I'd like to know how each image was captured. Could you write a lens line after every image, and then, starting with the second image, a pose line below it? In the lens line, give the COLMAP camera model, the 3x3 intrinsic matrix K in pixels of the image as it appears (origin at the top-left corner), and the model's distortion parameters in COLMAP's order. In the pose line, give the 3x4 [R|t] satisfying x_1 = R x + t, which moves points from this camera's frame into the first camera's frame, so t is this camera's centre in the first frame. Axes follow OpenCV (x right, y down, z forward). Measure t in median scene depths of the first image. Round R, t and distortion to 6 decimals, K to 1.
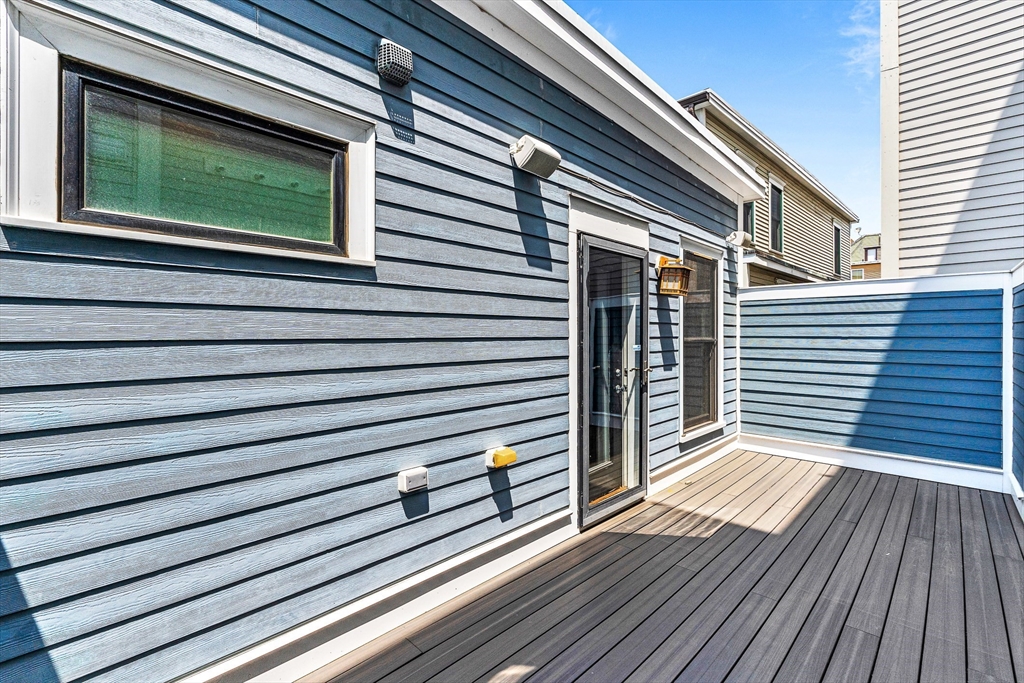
lens RADIAL K [[454.8, 0, 516.0], [0, 454.8, 335.1], [0, 0, 1]] dist [-0.005684, 0.000136]
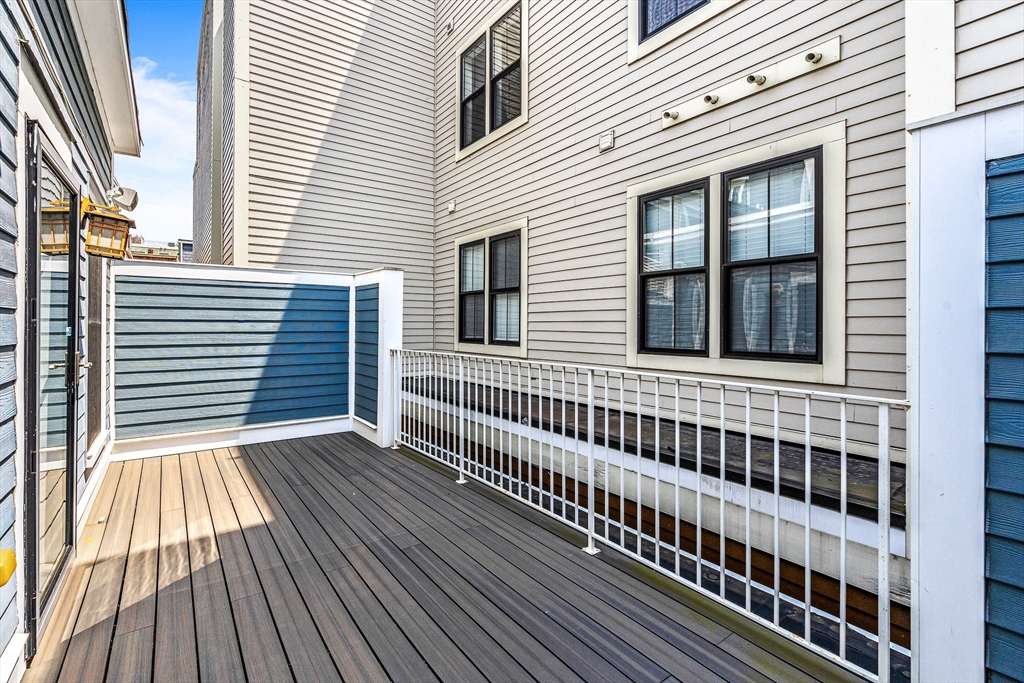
lens RADIAL K [[454.8, 0, 506.2], [0, 454.8, 321.3], [0, 0, 1]] dist [-0.005684, 0.000136]
pose [[0.180308, 0.007732, 0.983580, -0.268208], [-0.000188, 0.999969, -0.007826, 0.020289], [-0.983610, 0.001226, 0.180304, 0.308818]]
